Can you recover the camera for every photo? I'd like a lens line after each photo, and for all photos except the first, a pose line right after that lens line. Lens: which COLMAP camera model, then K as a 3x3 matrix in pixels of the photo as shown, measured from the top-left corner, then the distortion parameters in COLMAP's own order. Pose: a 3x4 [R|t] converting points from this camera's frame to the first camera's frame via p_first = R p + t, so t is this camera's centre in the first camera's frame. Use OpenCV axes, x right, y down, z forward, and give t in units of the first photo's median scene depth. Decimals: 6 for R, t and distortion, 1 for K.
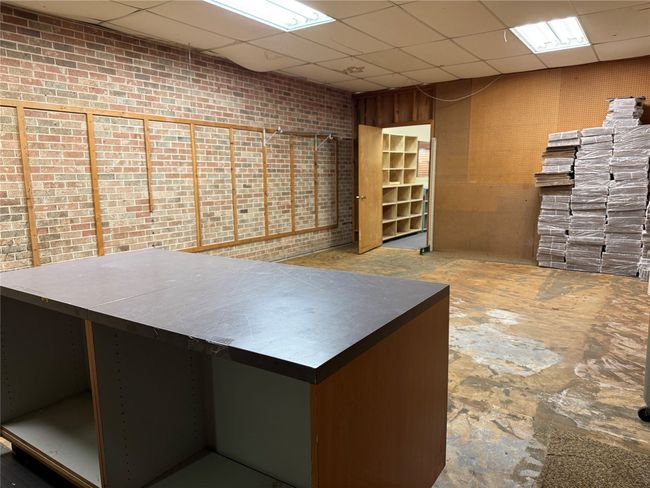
lens RADIAL K [[457.0, 0, 326.6], [0, 457.0, 244.9], [0, 0, 1]] dist [0.064891, -0.088585]
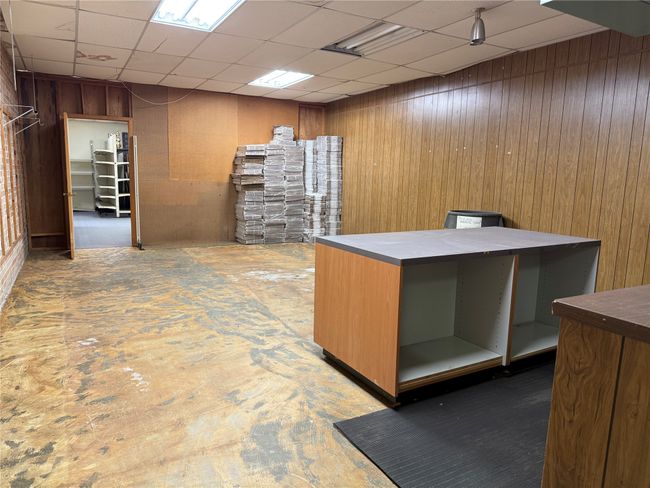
lens RADIAL K [[457.0, 0, 326.6], [0, 457.0, 244.9], [0, 0, 1]] dist [0.064891, -0.088585]
pose [[0.439537, -0.114034, 0.890956, -0.801726], [0.108826, 0.991362, 0.073197, -0.031014], [-0.891607, 0.064787, 0.448151, 0.266005]]
